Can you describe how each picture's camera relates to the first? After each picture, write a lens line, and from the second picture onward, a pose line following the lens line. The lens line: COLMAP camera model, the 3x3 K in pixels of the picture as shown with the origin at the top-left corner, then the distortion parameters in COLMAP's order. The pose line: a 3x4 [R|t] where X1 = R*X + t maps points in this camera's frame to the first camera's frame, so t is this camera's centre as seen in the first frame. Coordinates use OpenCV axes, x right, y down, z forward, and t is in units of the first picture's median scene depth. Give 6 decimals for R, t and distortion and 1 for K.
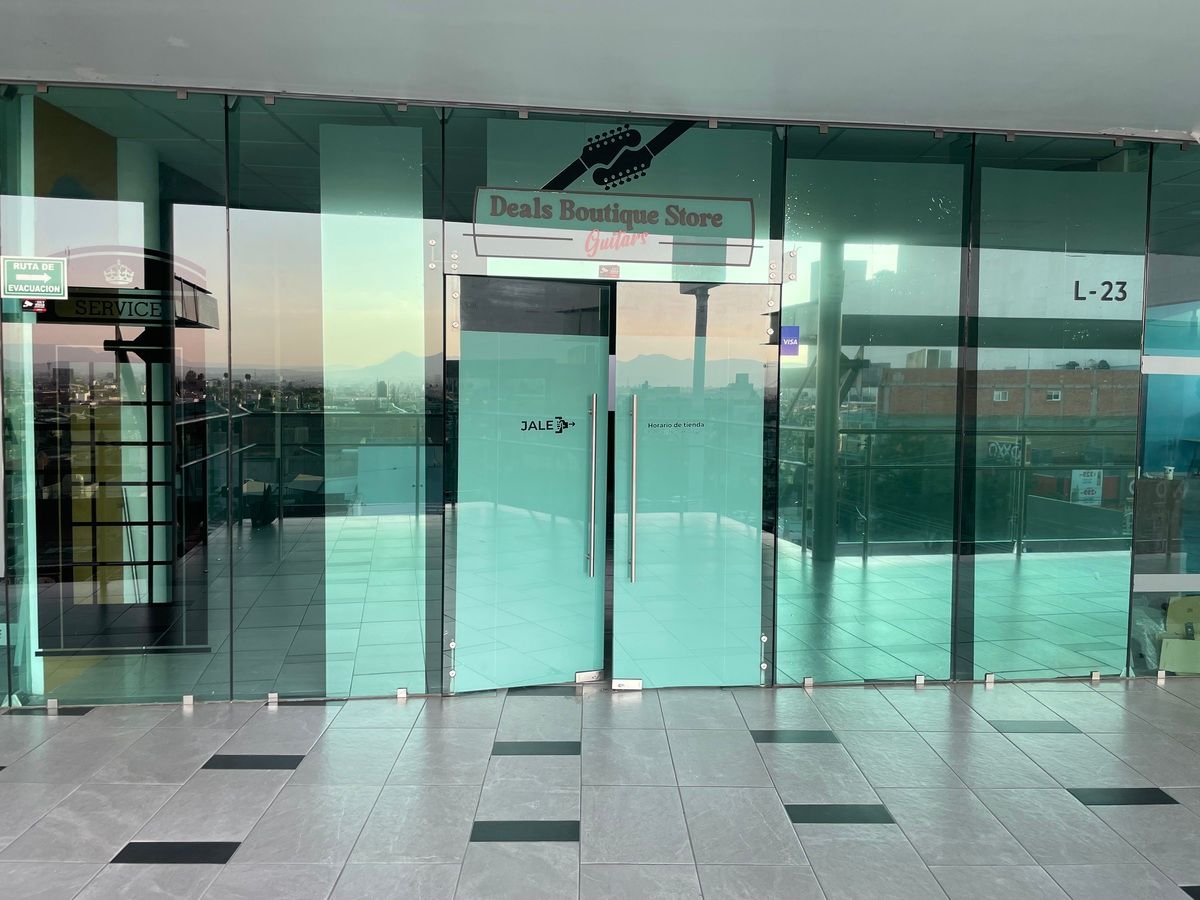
lens RADIAL K [[918.0, 0, 606.1], [0, 918.0, 434.7], [0, 0, 1]] dist [0.068086, -0.081216]
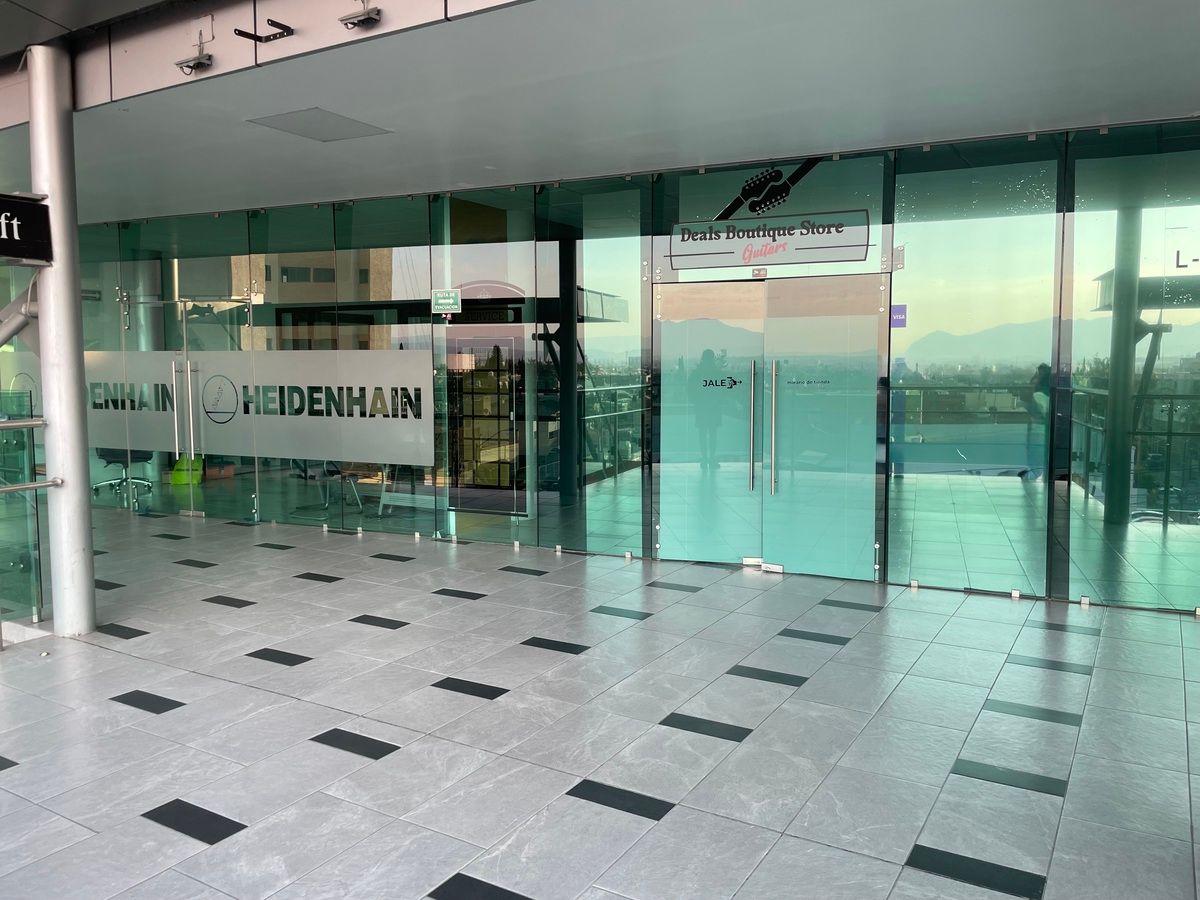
lens RADIAL K [[918.0, 0, 600.2], [0, 918.0, 439.9], [0, 0, 1]] dist [0.068086, -0.081216]
pose [[0.841402, 0.029294, -0.539615, 0.567173], [-0.016117, 0.999446, 0.029126, 0.040943], [0.540170, -0.015810, 0.841408, -0.324422]]
